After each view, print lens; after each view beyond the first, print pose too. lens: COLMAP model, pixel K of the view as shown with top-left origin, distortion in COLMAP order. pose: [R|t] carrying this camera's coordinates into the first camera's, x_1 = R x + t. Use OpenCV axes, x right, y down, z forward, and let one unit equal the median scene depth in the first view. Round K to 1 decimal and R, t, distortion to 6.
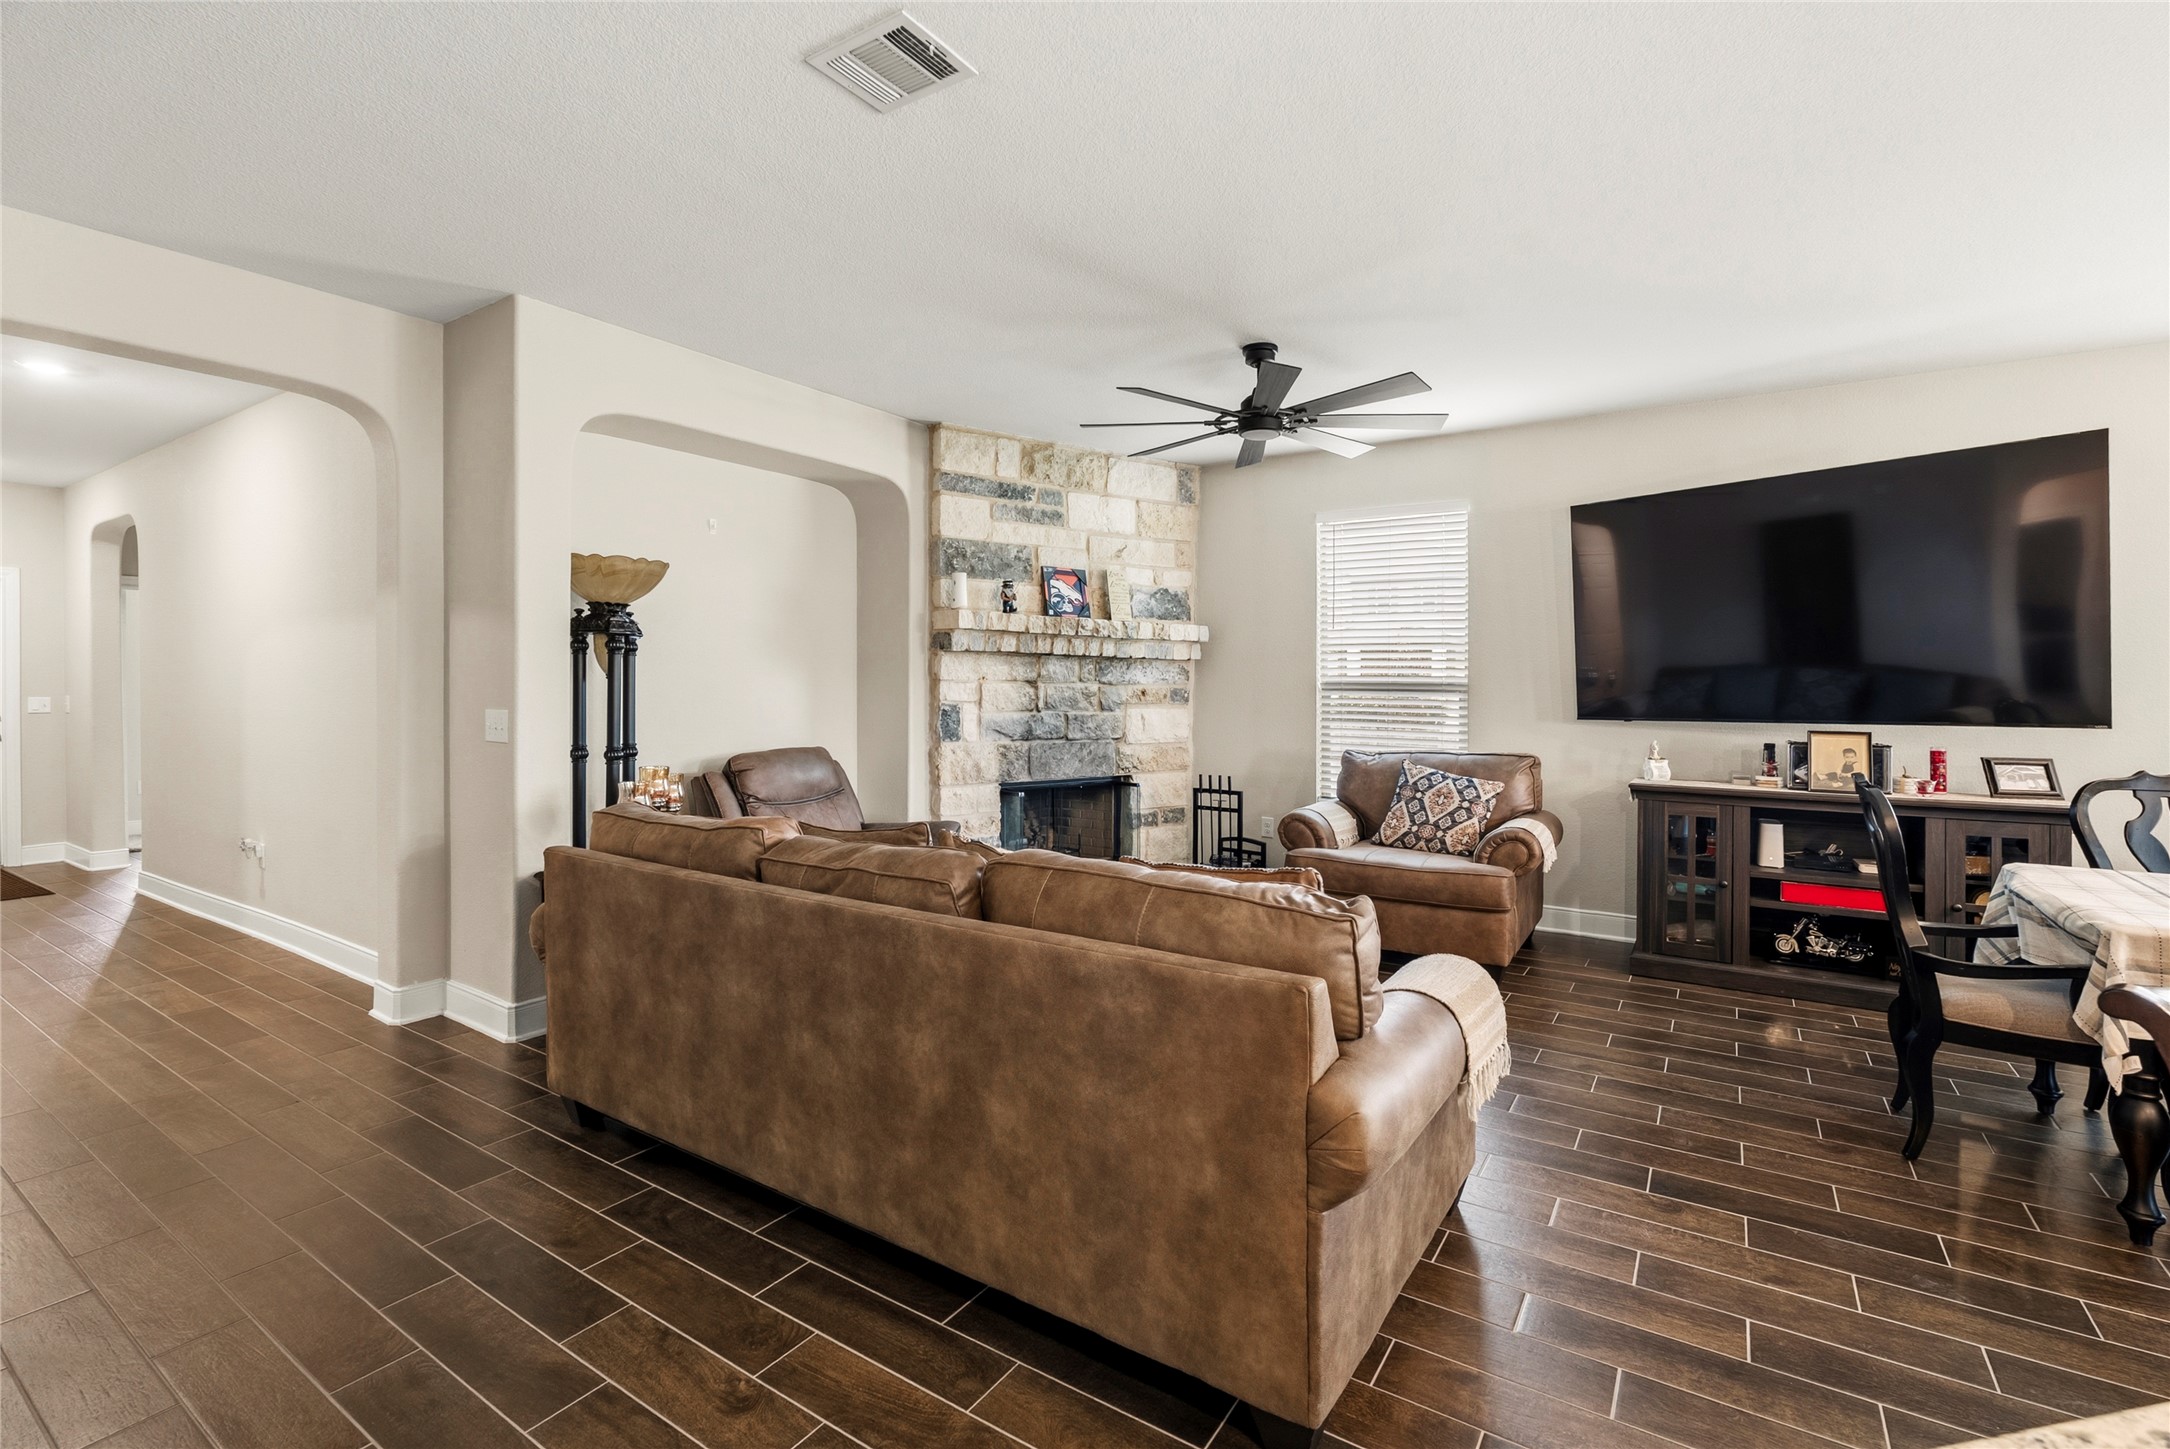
lens RADIAL K [[974.8, 0, 1094.9], [0, 974.8, 687.4], [0, 0, 1]] dist [-0.001448, 0.000042]
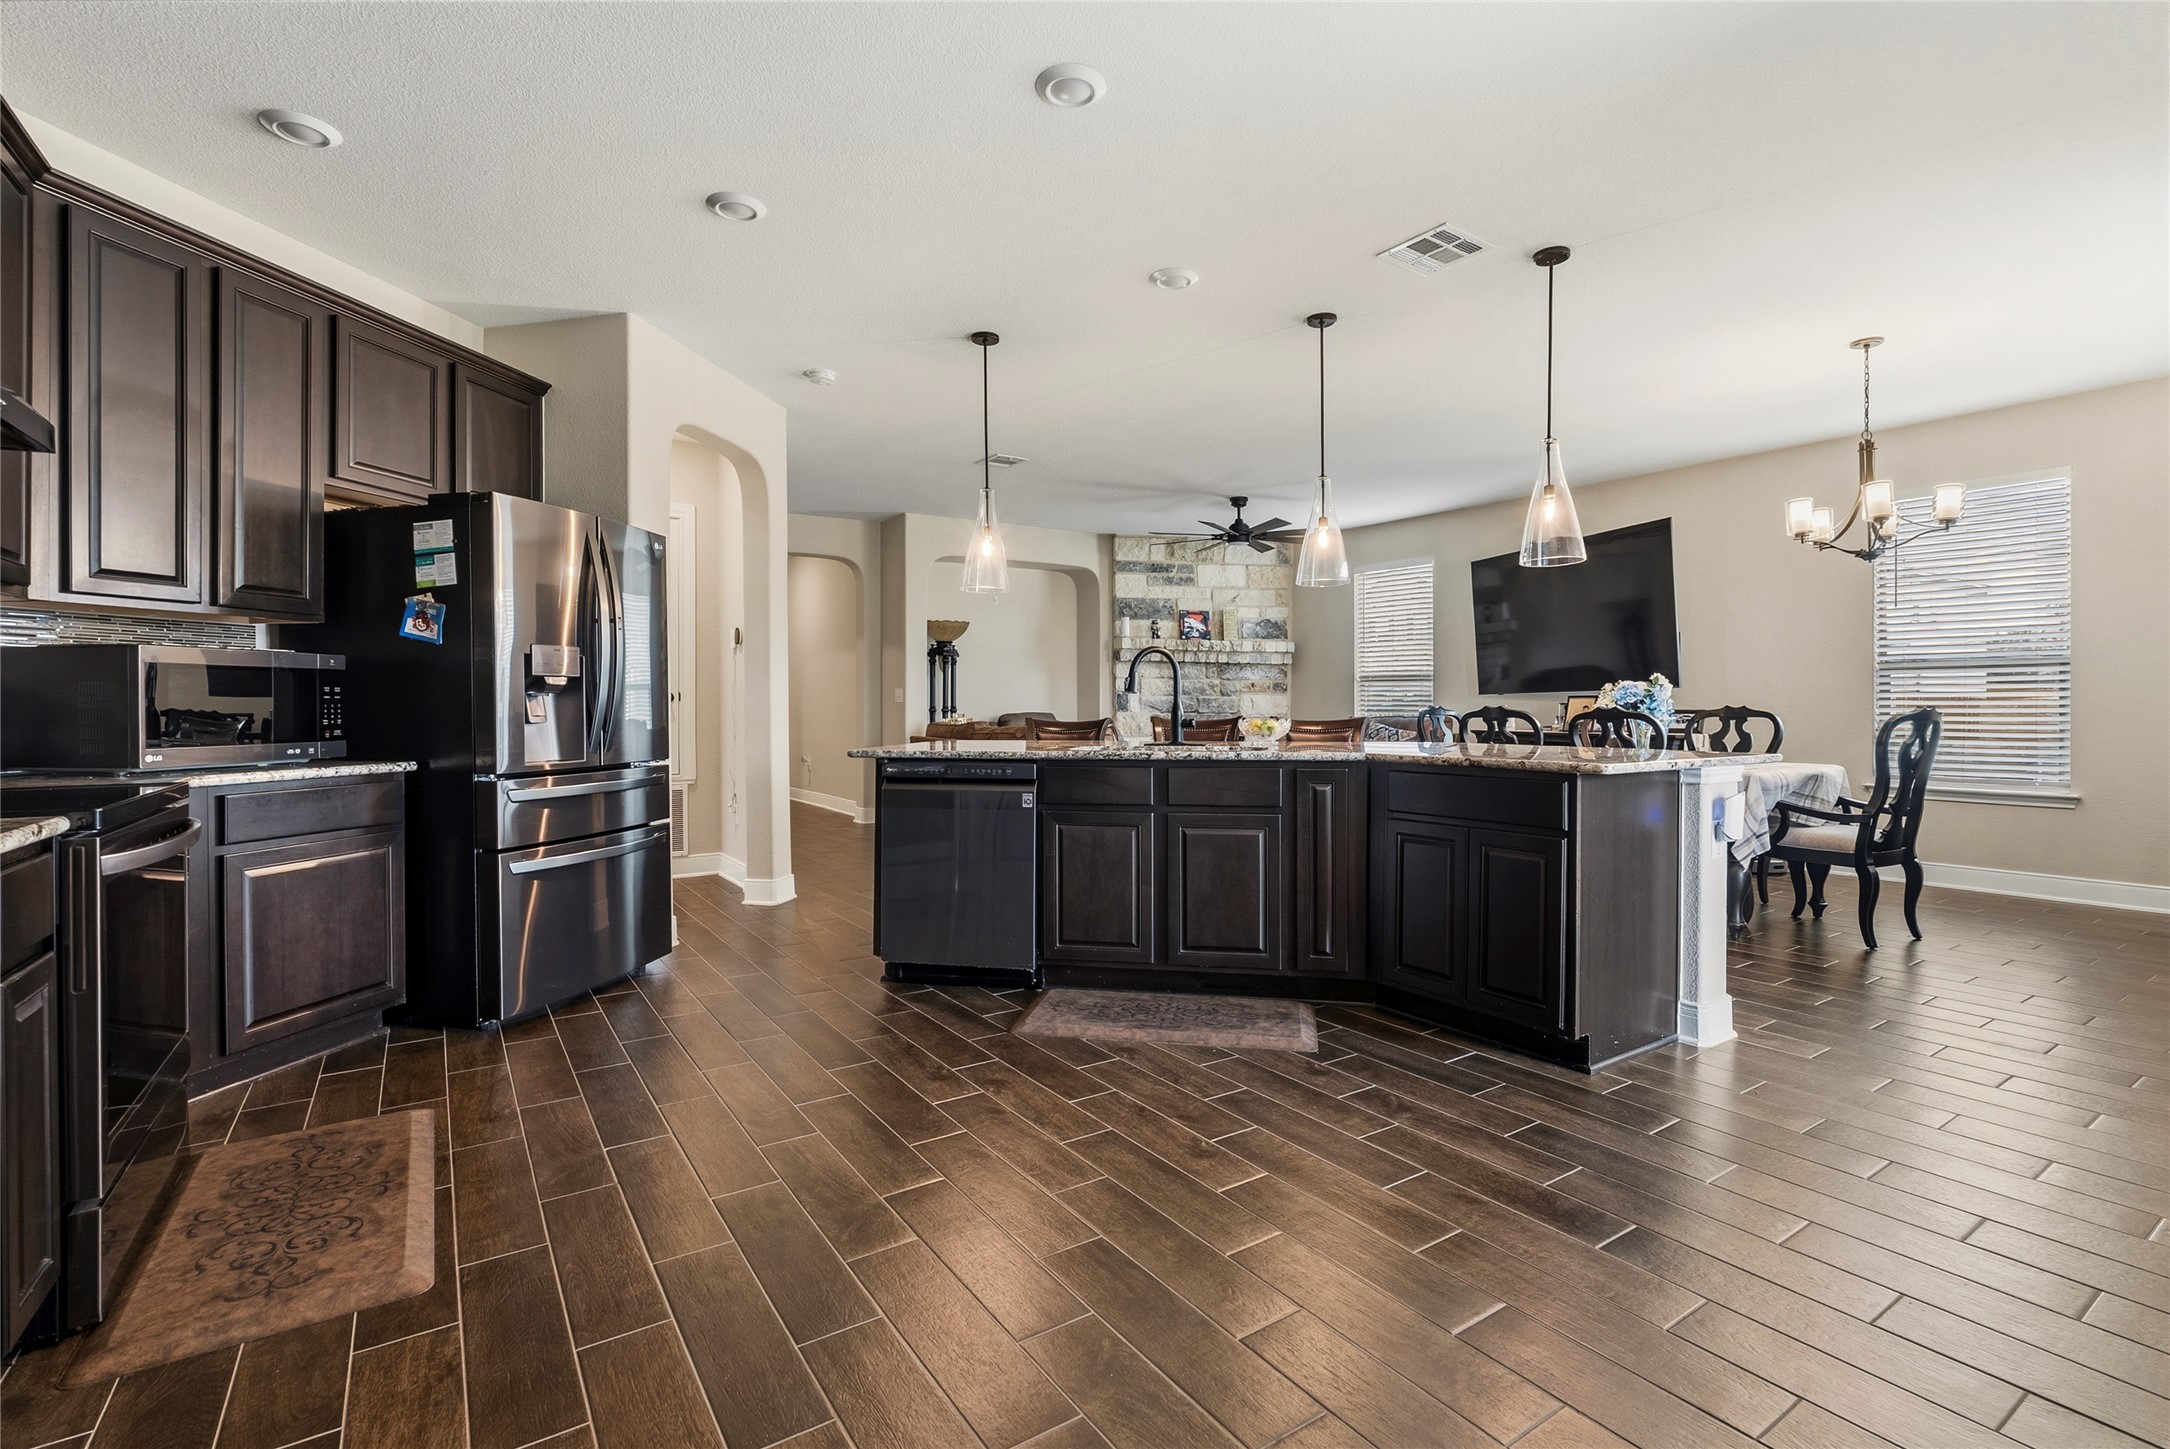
lens RADIAL K [[995.5, 0, 1087.1], [0, 995.5, 719.1], [0, 0, 1]] dist [-0.003583, 0.000247]
pose [[0.919425, 0.000408, -0.393266, 0.485890], [0.003998, 0.999938, 0.010384, 0.047419], [0.393246, -0.011120, 0.919366, -0.670930]]
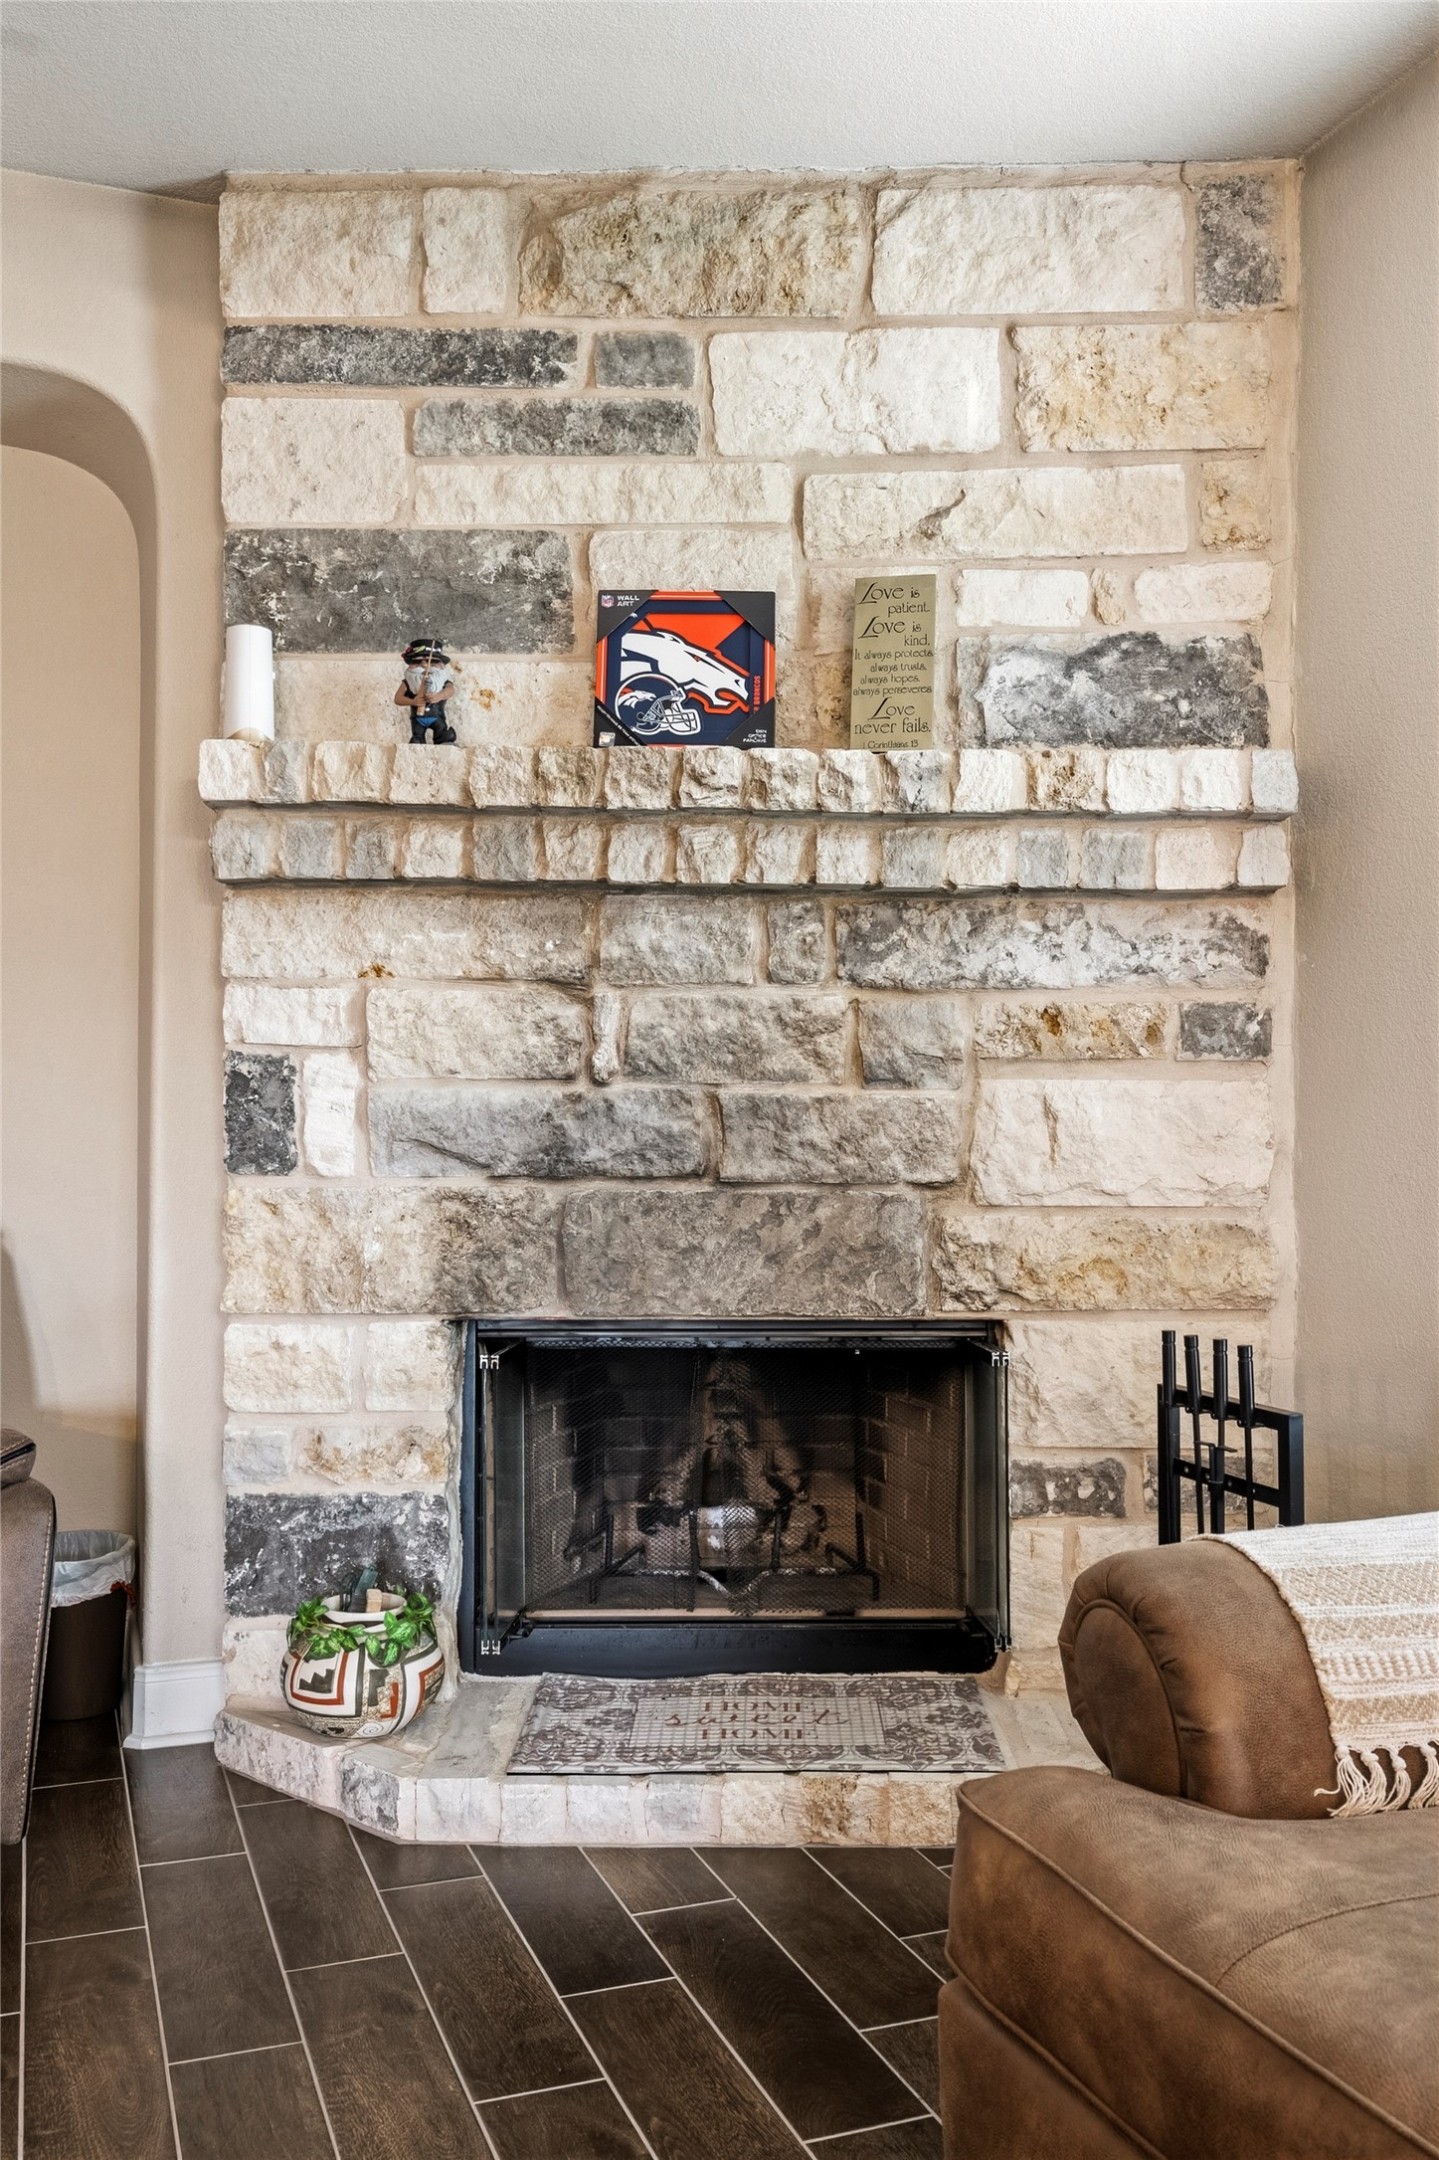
lens RADIAL K [[1846.3, 0, 725.4], [0, 1846.3, 1072.7], [0, 0, 1]] dist [0.002886, 0.009282]
pose [[0.805483, -0.023533, -0.592151, 0.308866], [0.001828, 0.999305, -0.037227, 0.043053], [0.592616, 0.028903, 0.804967, 0.581293]]
